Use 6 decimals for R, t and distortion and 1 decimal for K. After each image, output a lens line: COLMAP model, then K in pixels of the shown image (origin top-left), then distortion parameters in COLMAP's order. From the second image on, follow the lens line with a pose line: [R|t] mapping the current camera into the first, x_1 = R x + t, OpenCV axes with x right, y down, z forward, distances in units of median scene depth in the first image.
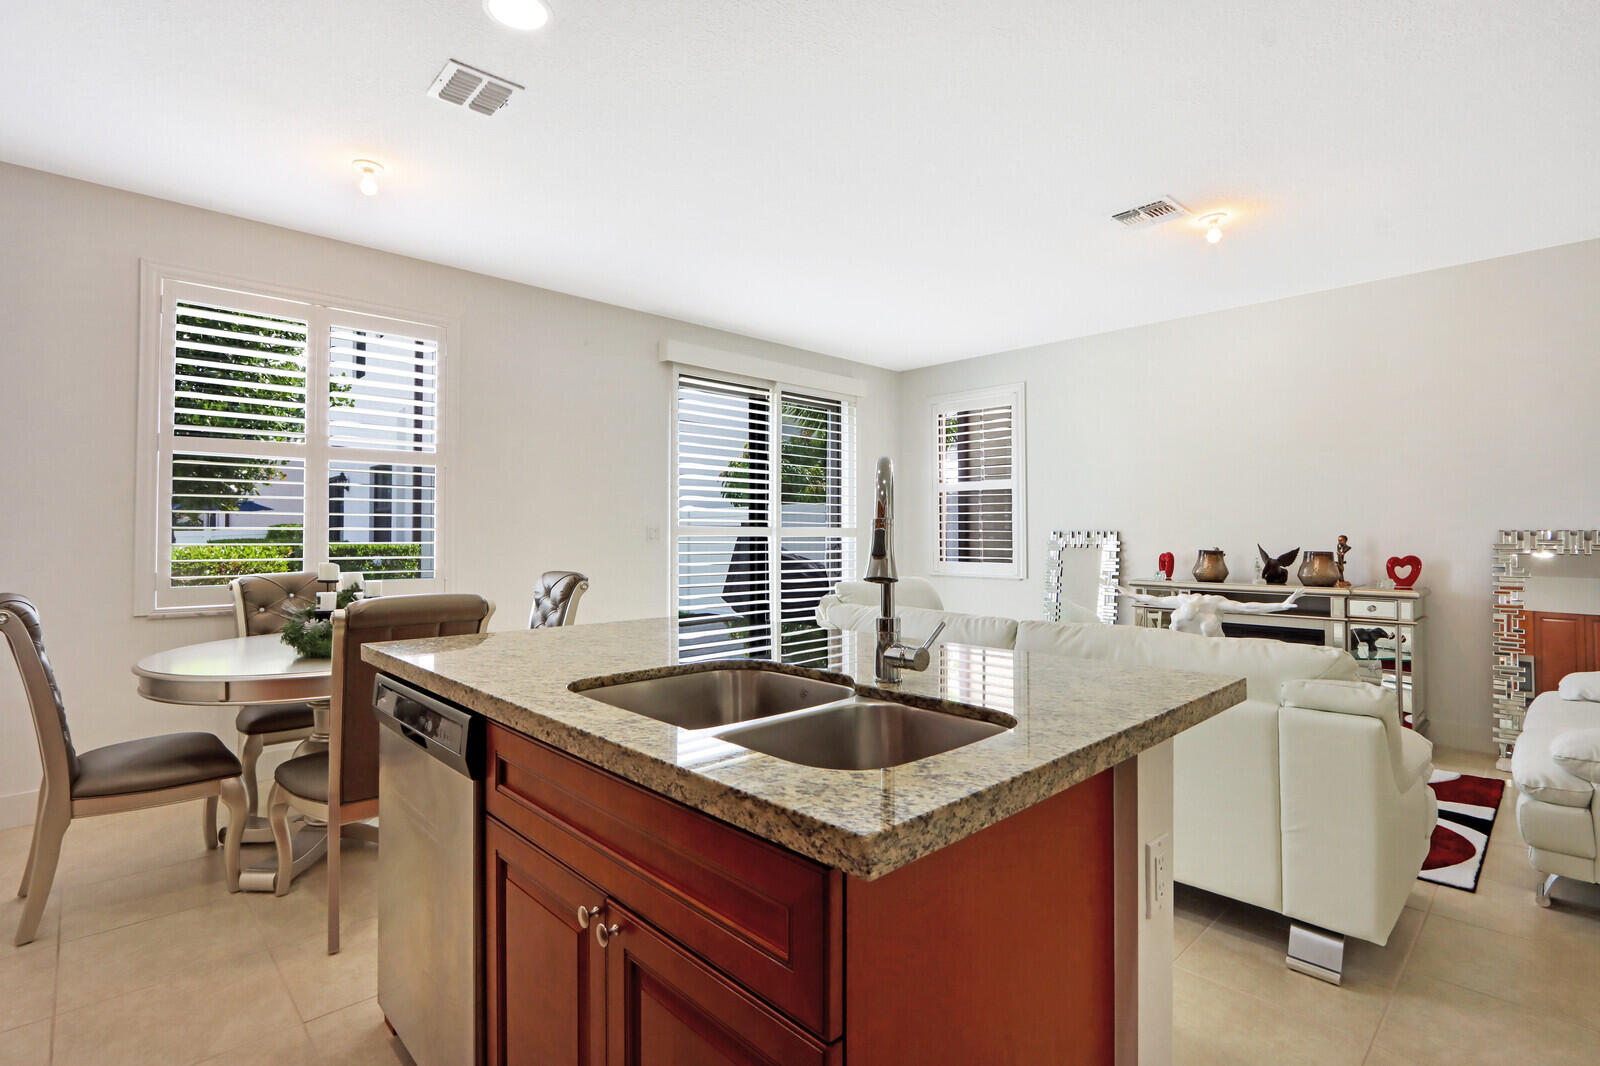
lens RADIAL K [[770.0, 0, 797.4], [0, 770.0, 520.2], [0, 0, 1]] dist [-0.013776, -0.000083]
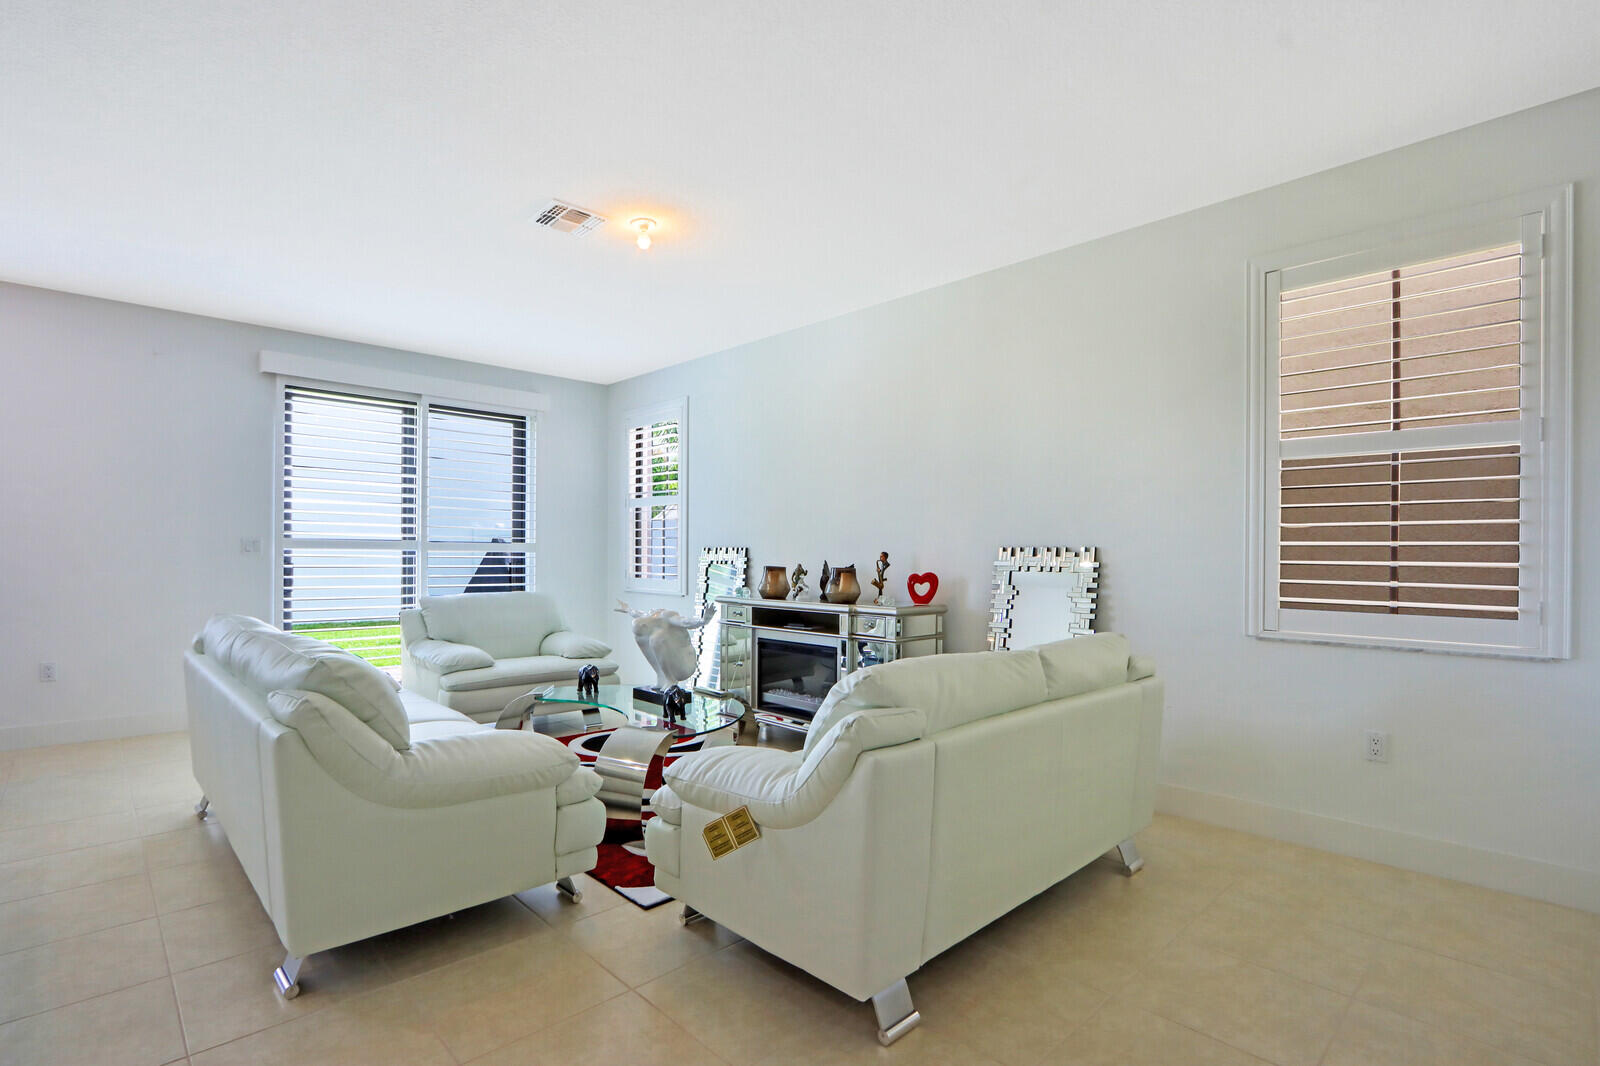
lens RADIAL K [[770.0, 0, 797.2], [0, 770.0, 545.5], [0, 0, 1]] dist [-0.013776, -0.000083]
pose [[0.999910, 0.001555, 0.013318, 0.490434], [-0.001726, 0.999916, 0.012812, -0.000127], [-0.013297, -0.012833, 0.999829, 0.013701]]
